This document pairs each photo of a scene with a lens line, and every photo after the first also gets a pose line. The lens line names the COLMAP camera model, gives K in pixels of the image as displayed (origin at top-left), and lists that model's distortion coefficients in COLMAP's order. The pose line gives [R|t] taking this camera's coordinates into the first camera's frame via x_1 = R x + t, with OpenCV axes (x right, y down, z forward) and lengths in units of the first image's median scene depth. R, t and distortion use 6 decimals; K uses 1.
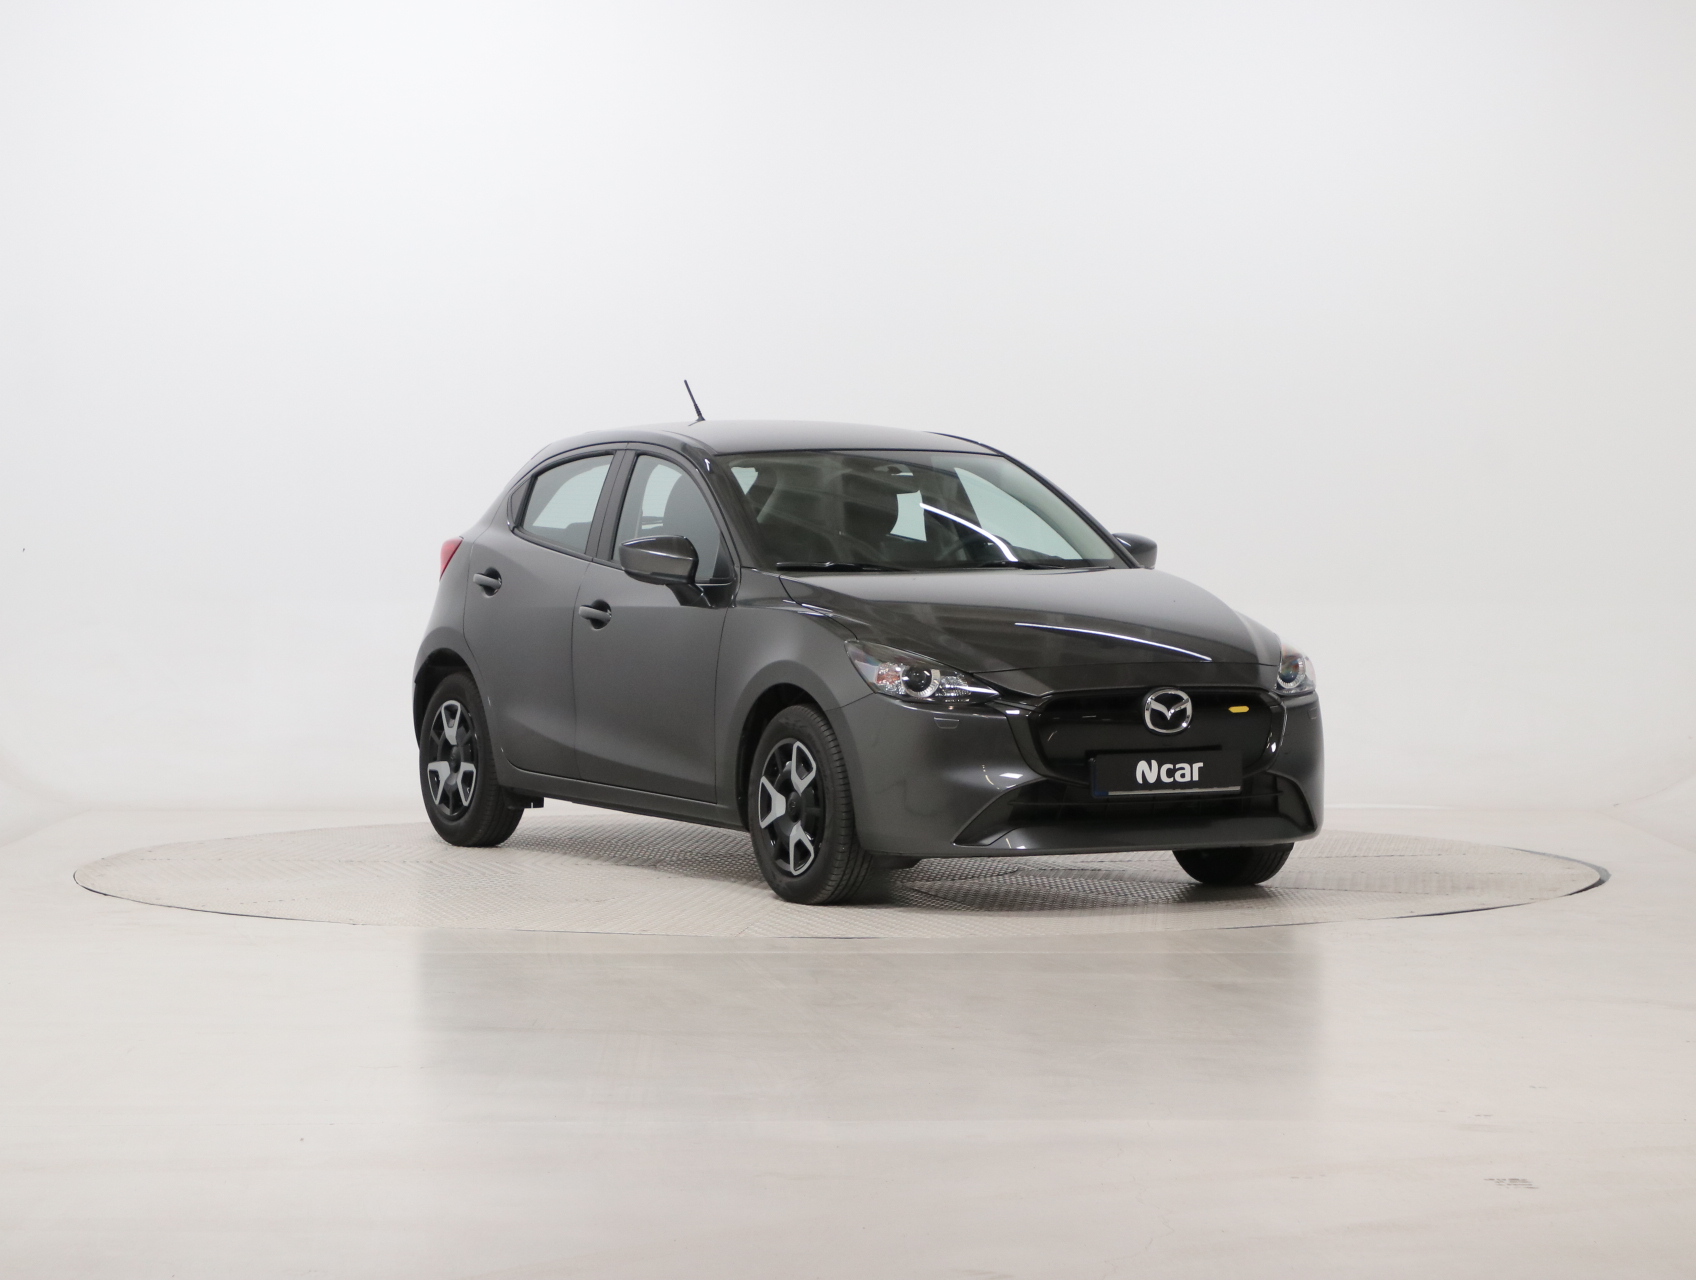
lens RADIAL K [[5242.1, 0, 848.0], [0, 5242.1, 640.0], [0, 0, 1]] dist [-0.170041, 0.820866]
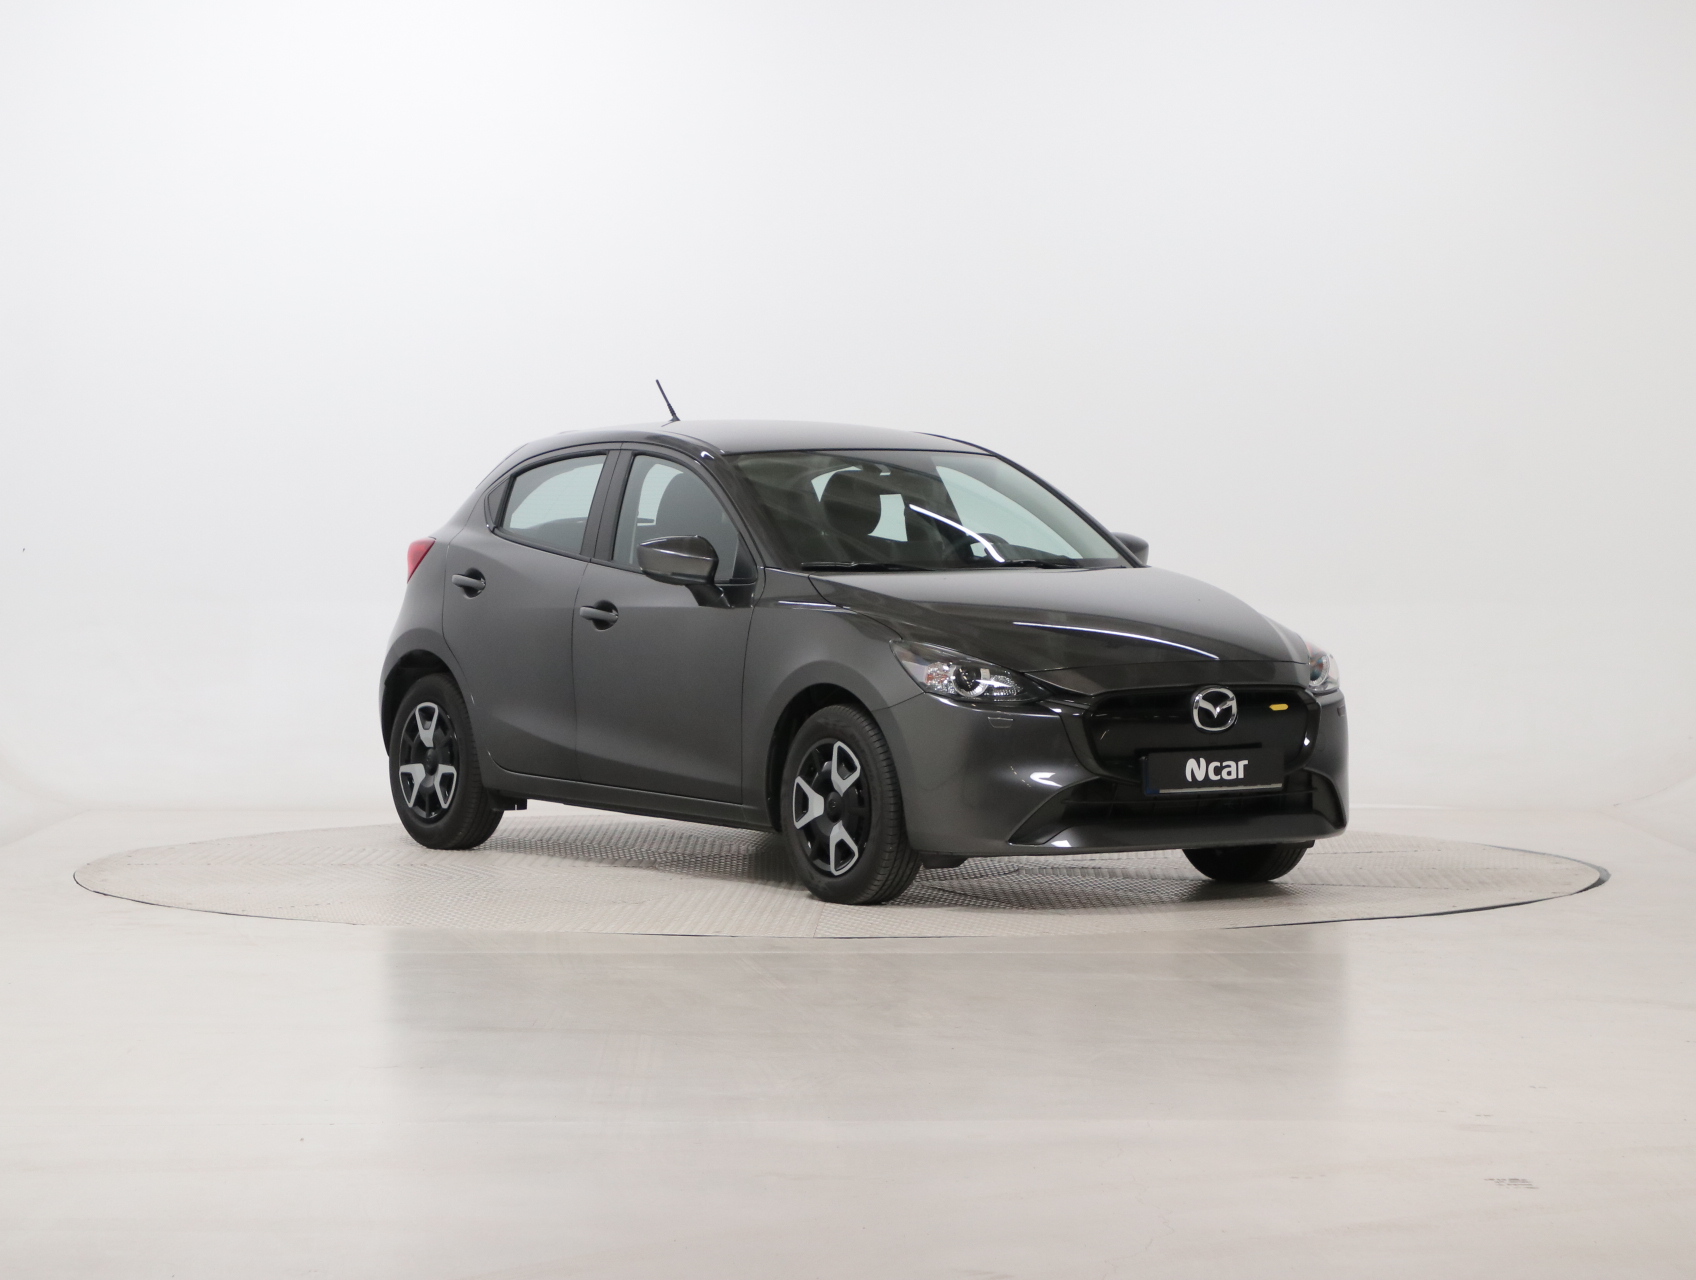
lens RADIAL K [[5242.1, 0, 848.0], [0, 5242.1, 640.0], [0, 0, 1]] dist [-0.170041, 0.820866]
pose [[0.996130, -0.003393, 0.087823, -0.092411], [0.003416, 0.999994, -0.000111, 0.000134], [-0.087822, 0.000411, 0.996136, 0.004240]]
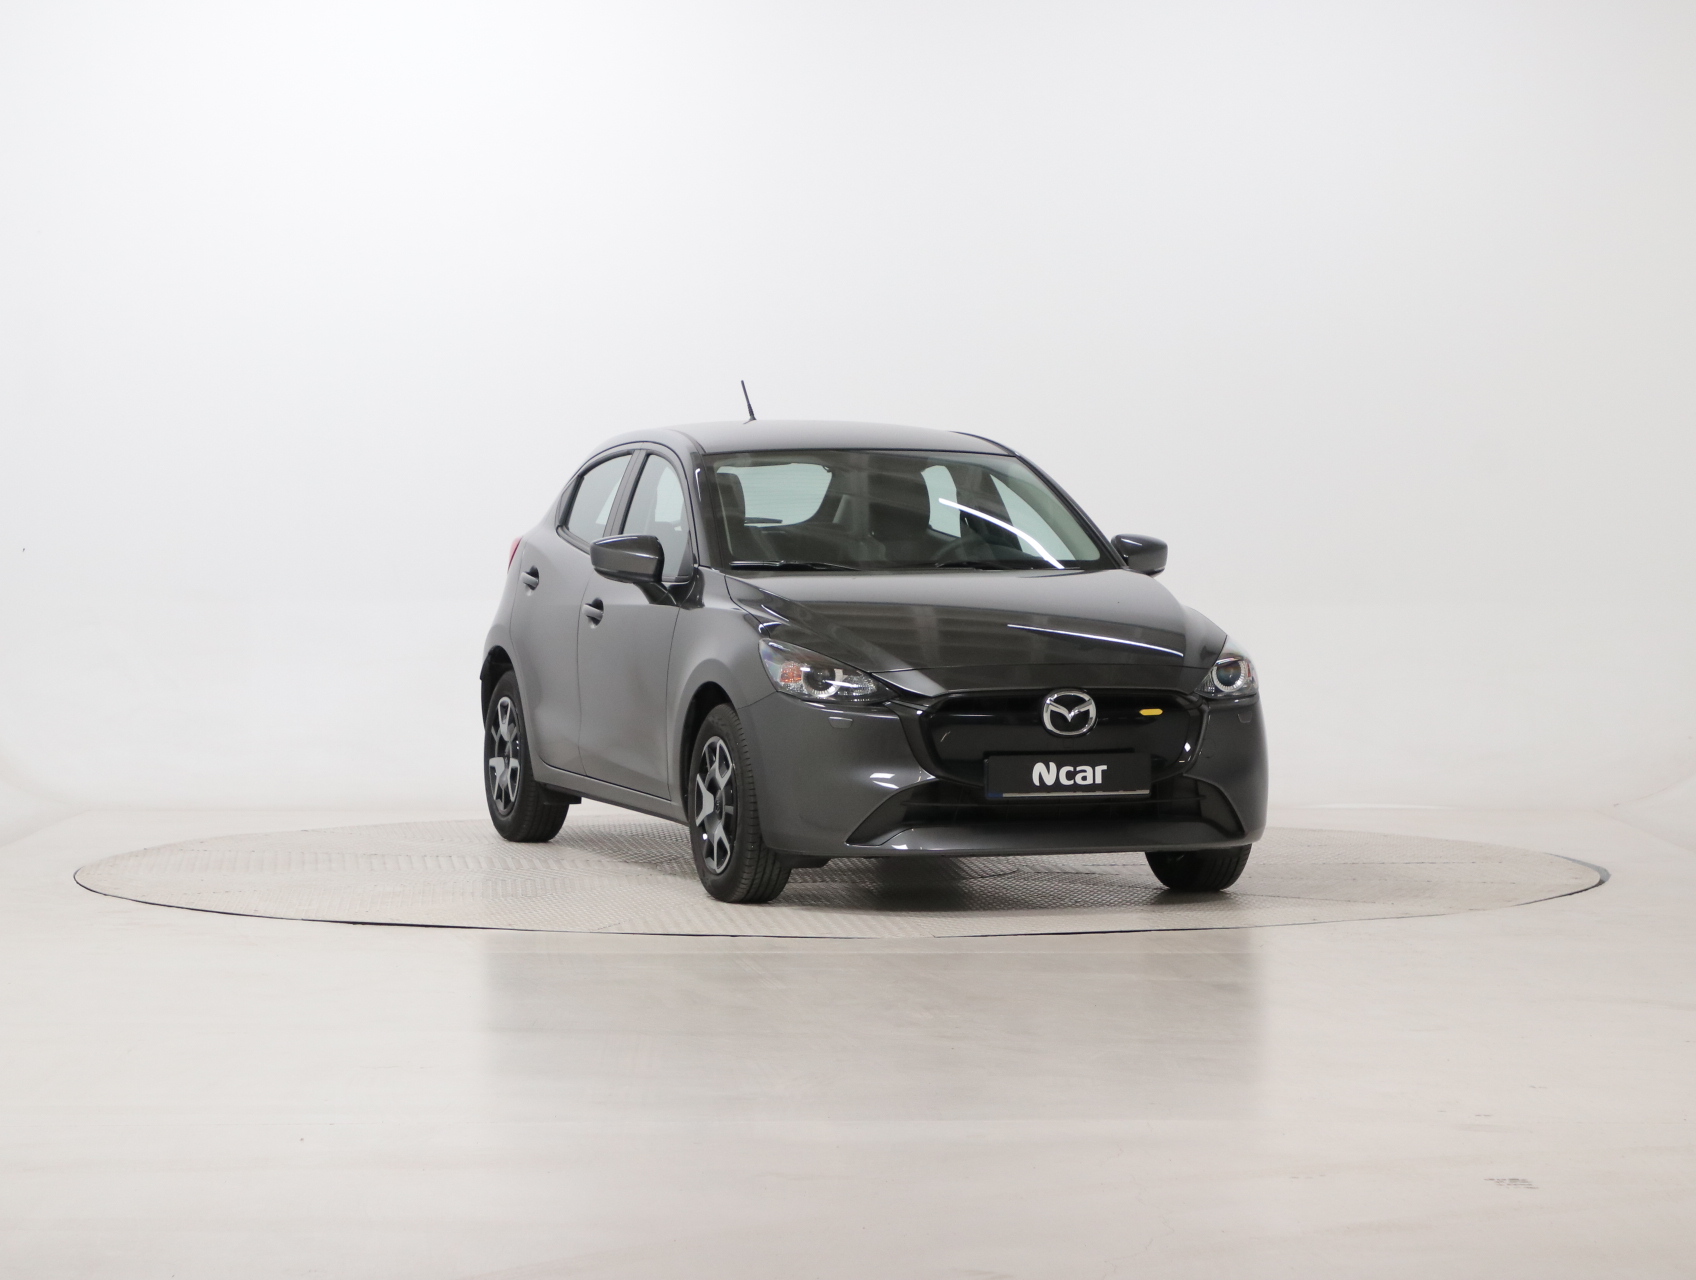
lens RADIAL K [[5242.1, 0, 848.0], [0, 5242.1, 640.0], [0, 0, 1]] dist [-0.170041, 0.820866]
pose [[0.985717, 0.007145, -0.168258, 0.177197], [-0.007309, 0.999973, -0.000361, 0.000403], [0.168251, 0.001586, 0.985743, 0.014662]]
